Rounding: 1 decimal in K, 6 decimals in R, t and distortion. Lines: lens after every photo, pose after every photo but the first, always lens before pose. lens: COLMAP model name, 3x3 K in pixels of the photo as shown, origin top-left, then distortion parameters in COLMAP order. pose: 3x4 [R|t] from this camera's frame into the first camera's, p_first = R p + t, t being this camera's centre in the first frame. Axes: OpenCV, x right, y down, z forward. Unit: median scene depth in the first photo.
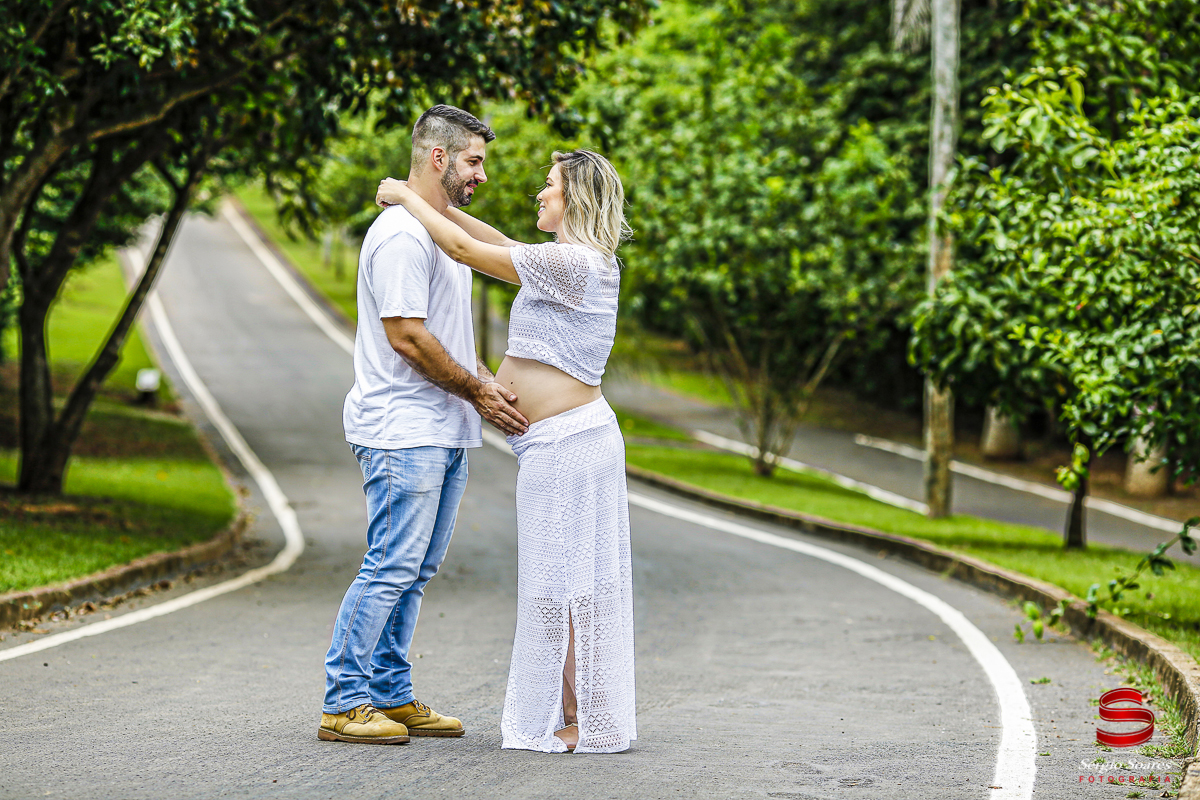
lens RADIAL K [[4741.3, 0, 596.4], [0, 4741.3, 397.9], [0, 0, 1]] dist [0.451075, 0.000000]
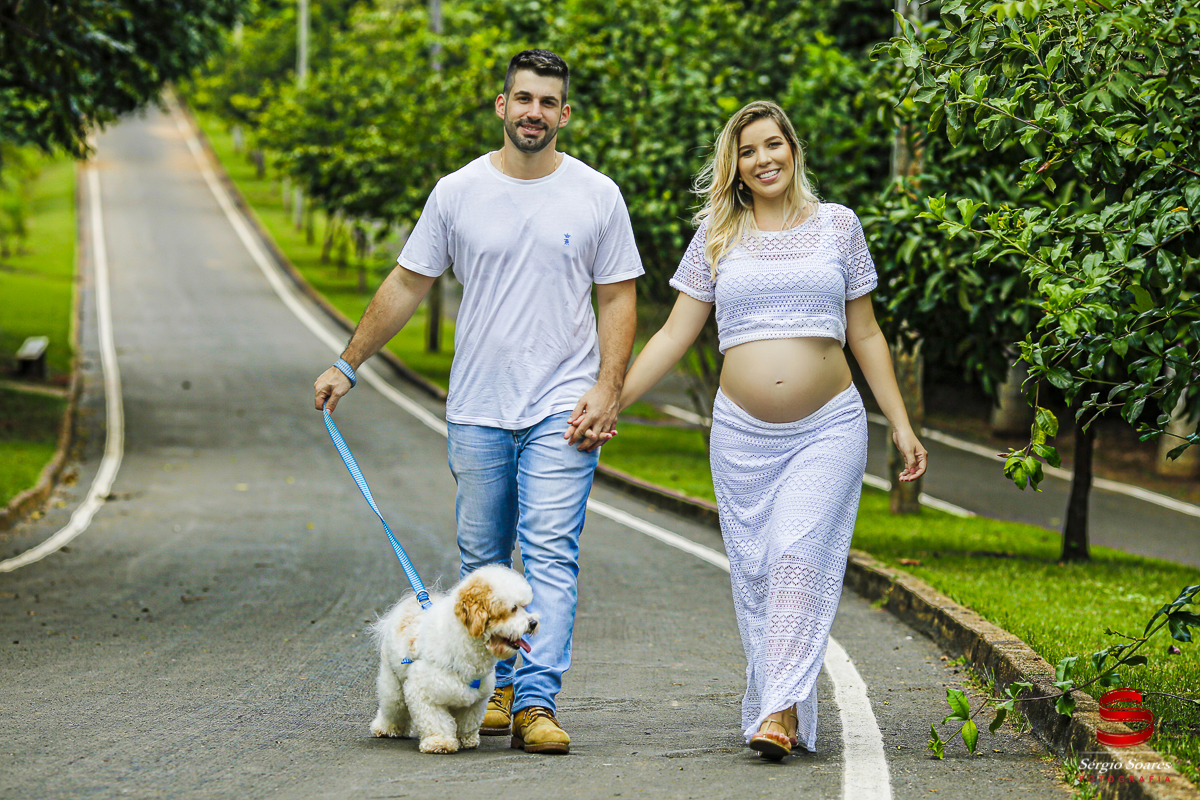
lens RADIAL K [[4741.3, 0, 603.4], [0, 4741.3, 397.5], [0, 0, 1]] dist [0.451075, 0.000000]
pose [[0.999976, -0.002926, -0.006291, 0.033844], [0.002954, 0.999986, 0.004458, 0.003762], [0.006278, -0.004477, 0.999970, 0.278141]]
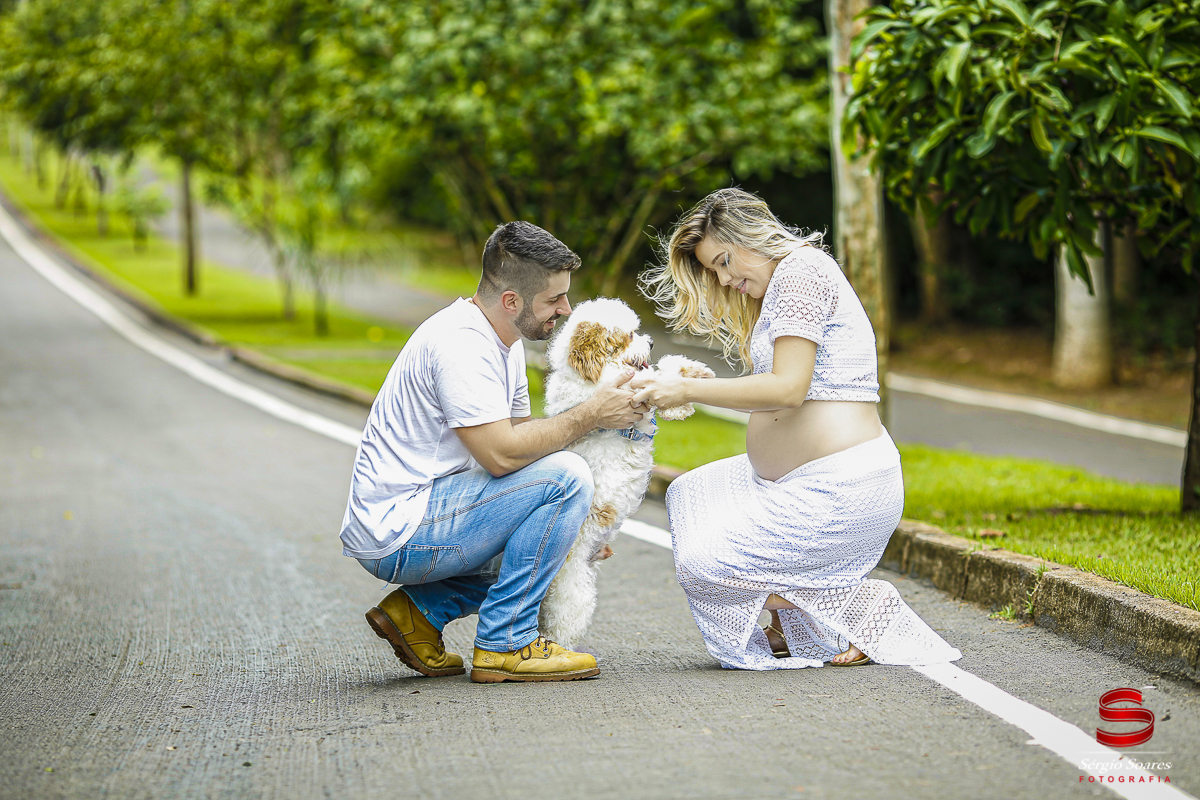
lens RADIAL K [[4741.3, 0, 646.2], [0, 4741.3, 390.9], [0, 0, 1]] dist [0.451075, 0.000000]
pose [[0.996732, -0.058840, 0.055341, 0.016428], [0.057909, 0.998154, 0.018287, 0.007015], [-0.056315, -0.015023, 0.998300, 0.517886]]
